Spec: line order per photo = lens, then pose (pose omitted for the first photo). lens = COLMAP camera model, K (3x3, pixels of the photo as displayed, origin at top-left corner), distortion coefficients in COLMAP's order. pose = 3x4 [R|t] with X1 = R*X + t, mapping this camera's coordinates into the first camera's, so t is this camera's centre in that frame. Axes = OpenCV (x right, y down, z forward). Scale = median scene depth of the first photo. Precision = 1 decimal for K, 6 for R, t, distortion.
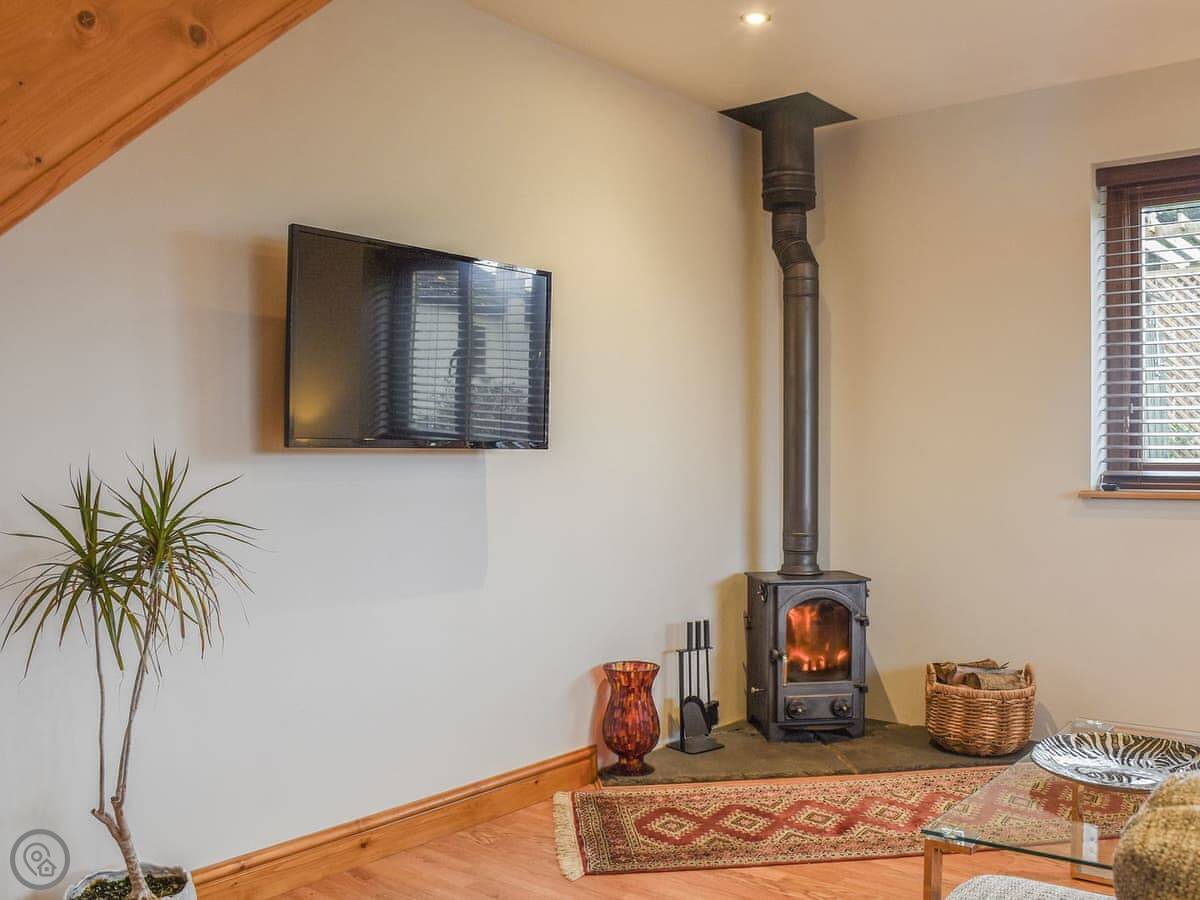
lens RADIAL K [[1107.8, 0, 618.0], [0, 1107.8, 449.2], [0, 0, 1]] dist [-0.082255, -0.002362]
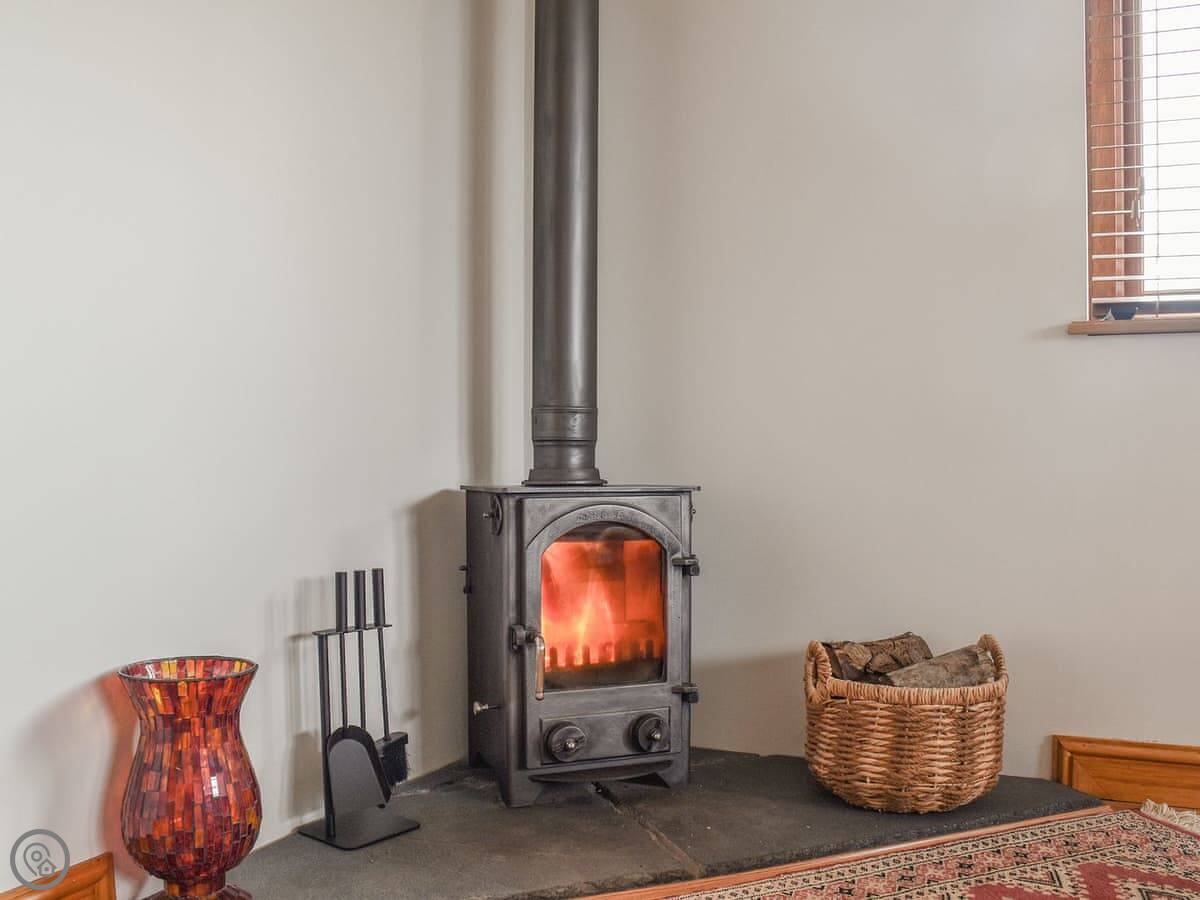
lens RADIAL K [[1266.7, 0, 600.0], [0, 1266.7, 450.0], [0, 0, 1]] dist [-0.137879, 0.000464]
pose [[0.977864, -0.009275, 0.209036, 0.060989], [0.004197, 0.999686, 0.024724, 0.090925], [-0.209200, -0.023299, 0.977595, 0.449377]]
